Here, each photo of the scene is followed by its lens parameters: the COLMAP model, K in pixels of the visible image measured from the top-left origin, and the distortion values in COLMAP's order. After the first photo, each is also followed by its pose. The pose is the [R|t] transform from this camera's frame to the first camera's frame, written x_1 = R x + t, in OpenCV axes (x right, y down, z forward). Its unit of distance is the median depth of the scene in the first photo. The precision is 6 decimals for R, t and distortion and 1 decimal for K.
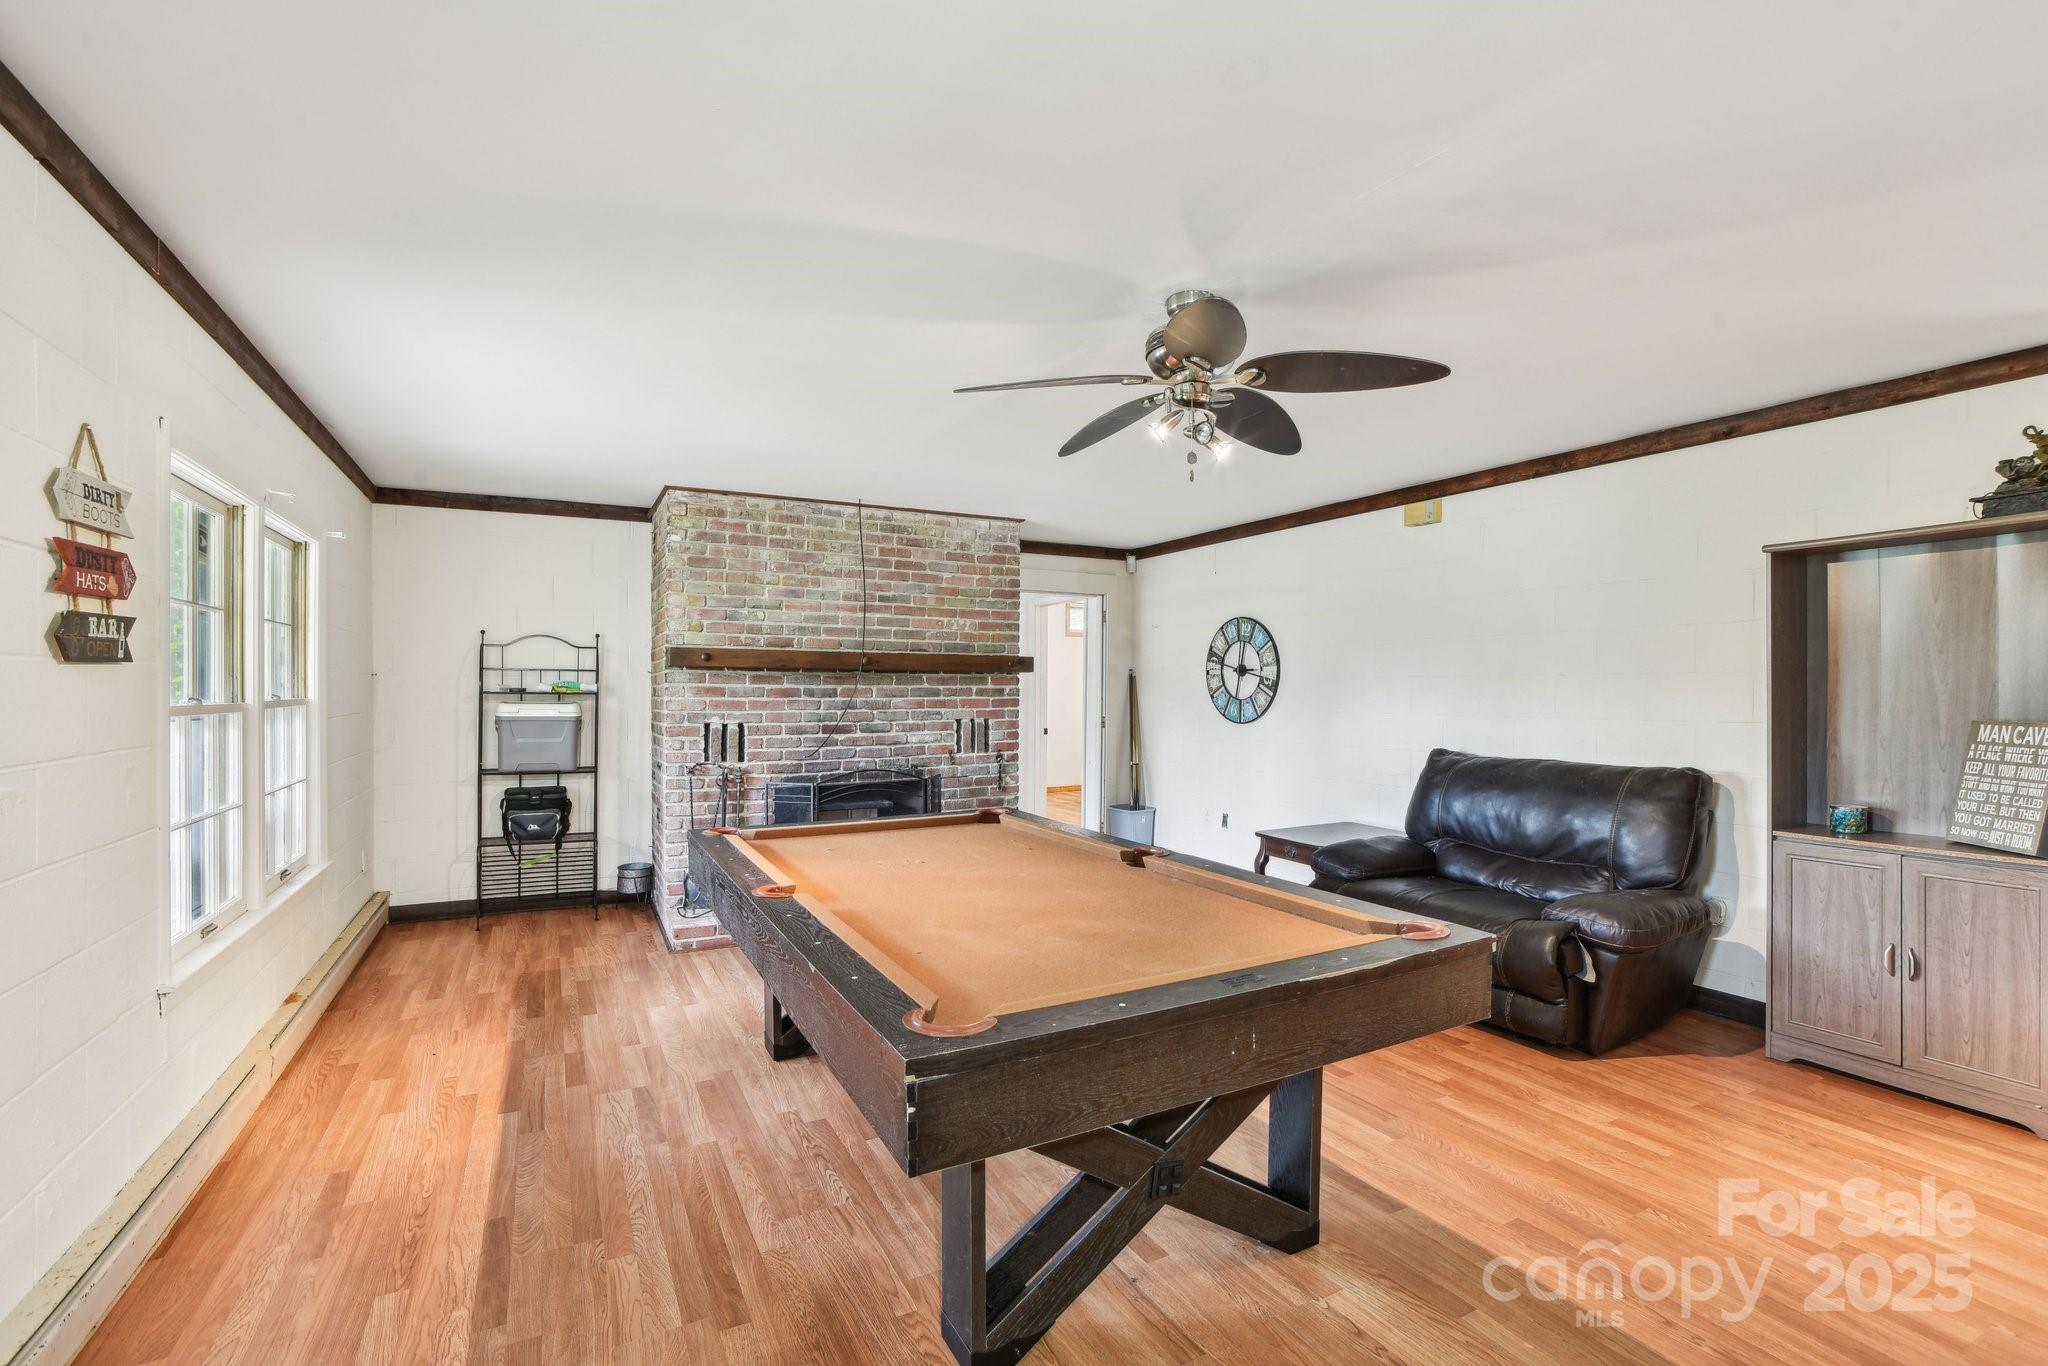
lens RADIAL K [[919.5, 0, 1037.8], [0, 919.5, 685.5], [0, 0, 1]] dist [-0.072684, 0.027425]
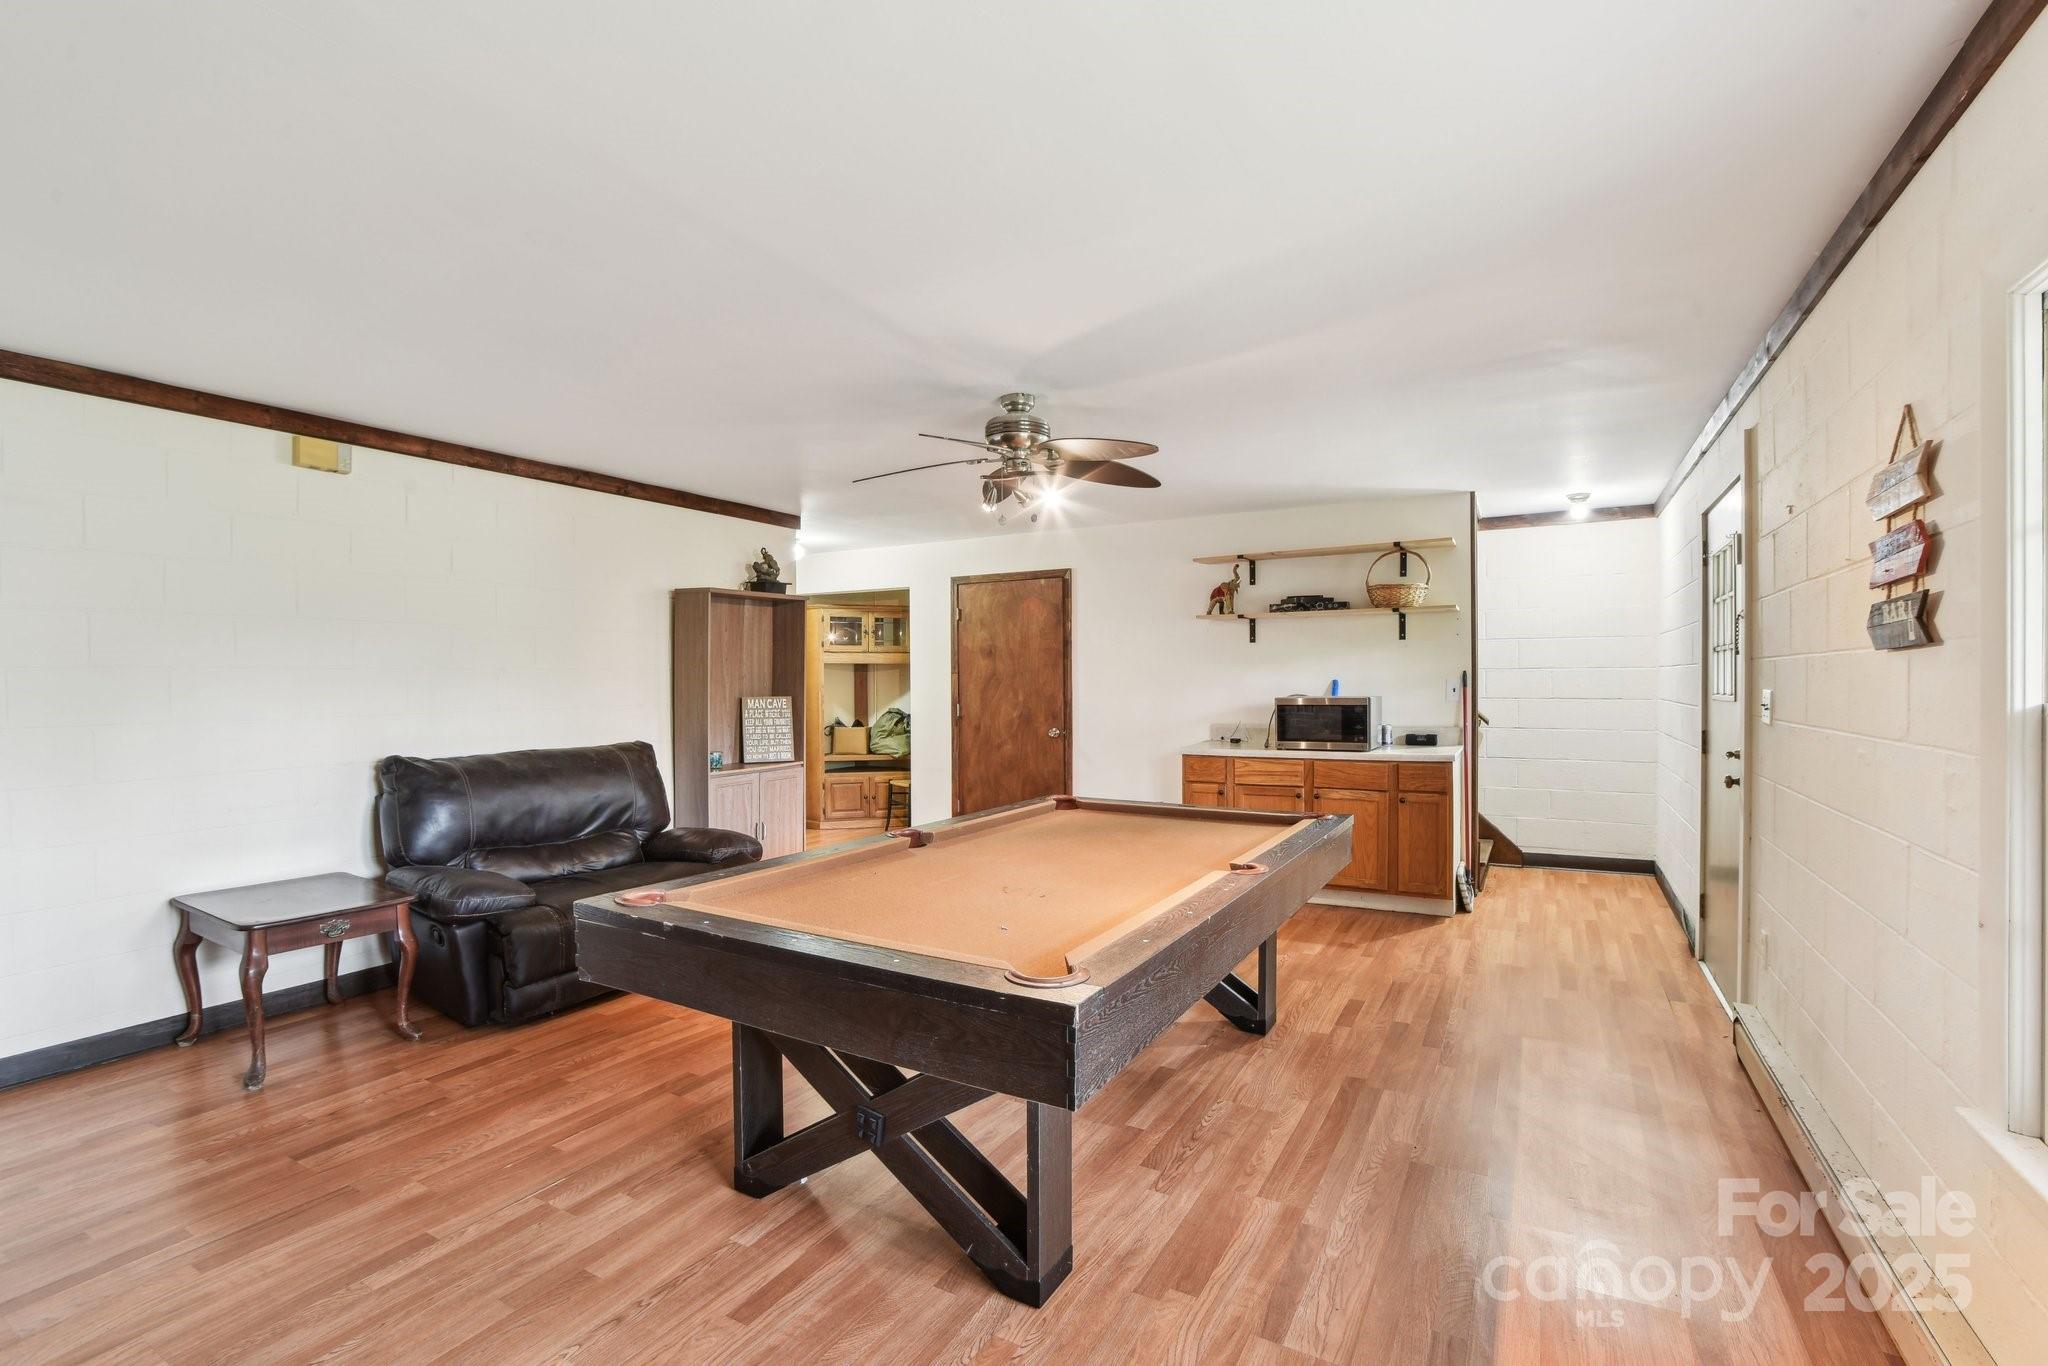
lens RADIAL K [[919.5, 0, 1037.8], [0, 919.5, 685.5], [0, 0, 1]] dist [-0.072684, 0.027425]
pose [[-0.536528, -0.003804, 0.843874, -1.000476], [0.003071, 0.999974, 0.006460, 0.002614], [-0.843877, 0.006057, -0.536503, 1.680252]]
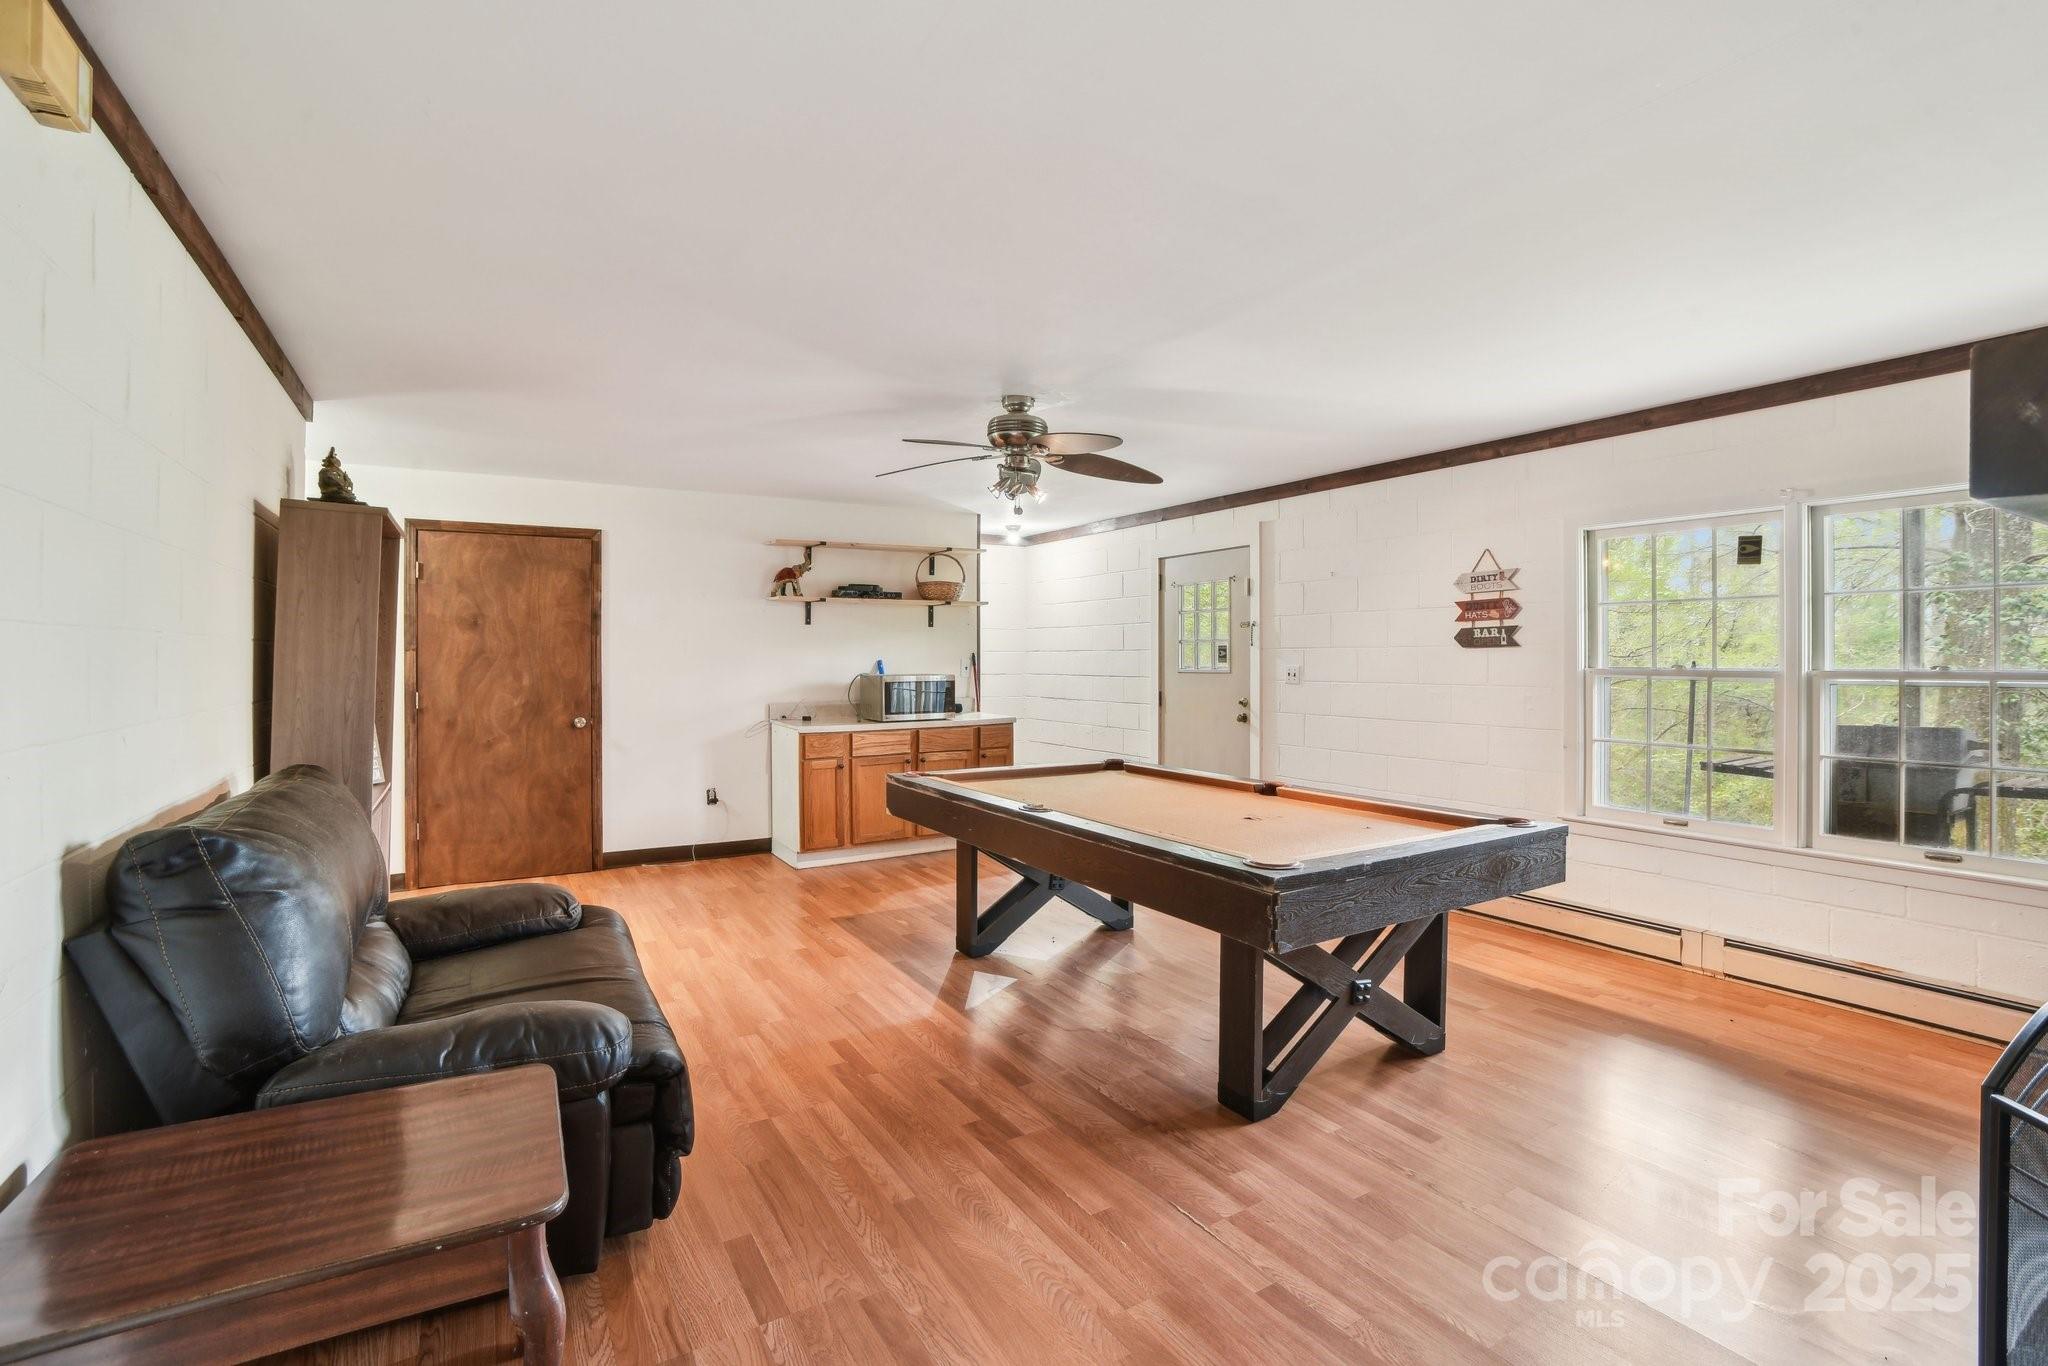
lens RADIAL K [[915.7, 0, 1028.8], [0, 915.7, 649.7], [0, 0, 1]] dist [-0.053494, 0.016040]
pose [[-0.998638, 0.000325, -0.052167, 0.214739], [0.000872, 0.999945, -0.010464, 0.003455], [0.052161, -0.010495, -0.998584, 2.437992]]
